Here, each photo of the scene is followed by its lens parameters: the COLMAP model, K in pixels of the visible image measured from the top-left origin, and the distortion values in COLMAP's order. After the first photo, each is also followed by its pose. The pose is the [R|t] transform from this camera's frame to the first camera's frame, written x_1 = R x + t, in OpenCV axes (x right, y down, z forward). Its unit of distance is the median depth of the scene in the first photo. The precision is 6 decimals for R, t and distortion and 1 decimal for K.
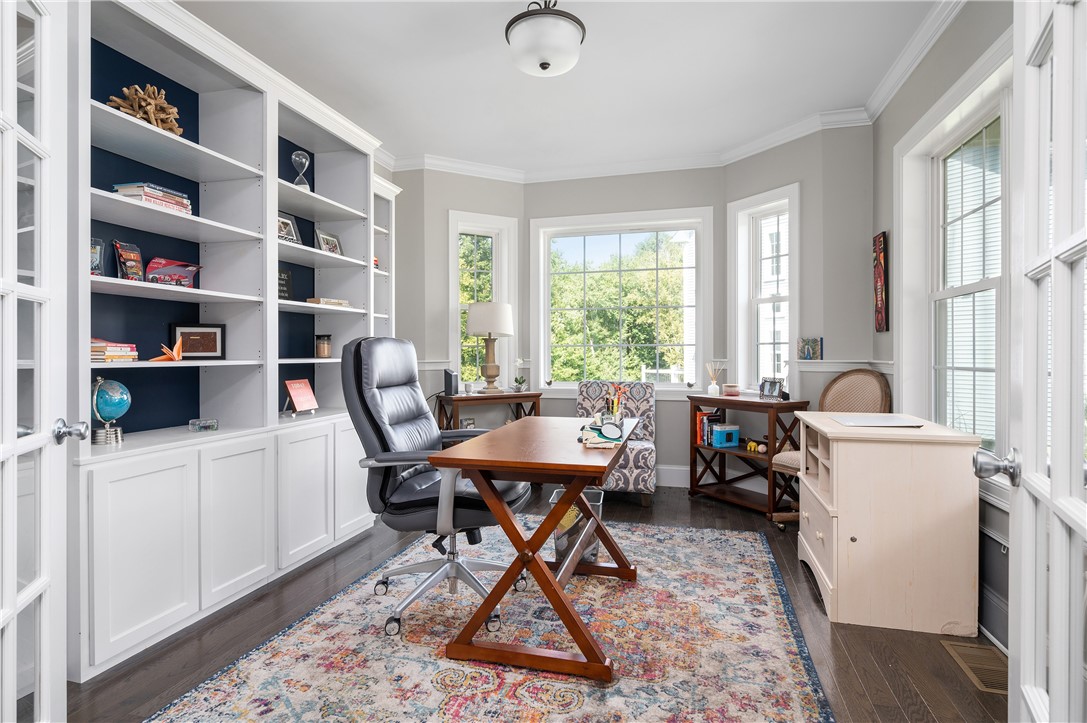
lens RADIAL K [[568.1, 0, 541.9], [0, 568.1, 358.6], [0, 0, 1]] dist [-0.000575, -0.000086]
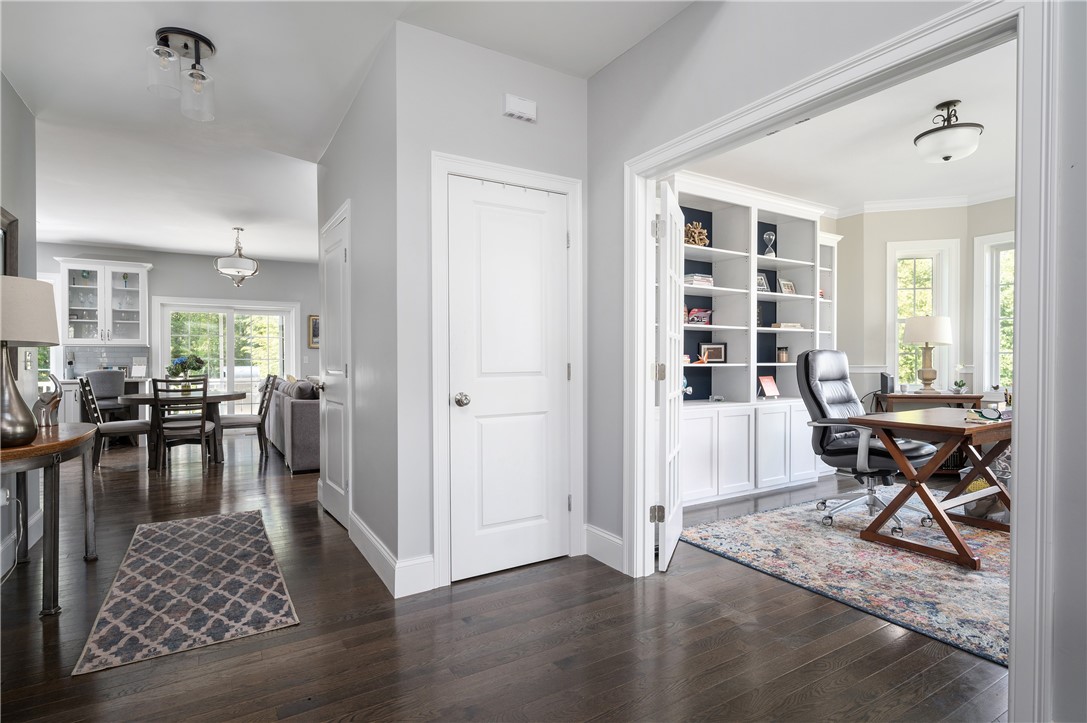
lens RADIAL K [[548.0, 0, 534.2], [0, 548.0, 362.0], [0, 0, 1]] dist [-0.003839, 0.000435]
pose [[0.713782, 0.005267, -0.700348, 0.206313], [-0.007265, 0.999974, 0.000117, 0.002574], [0.700330, 0.005004, 0.713802, -0.633920]]
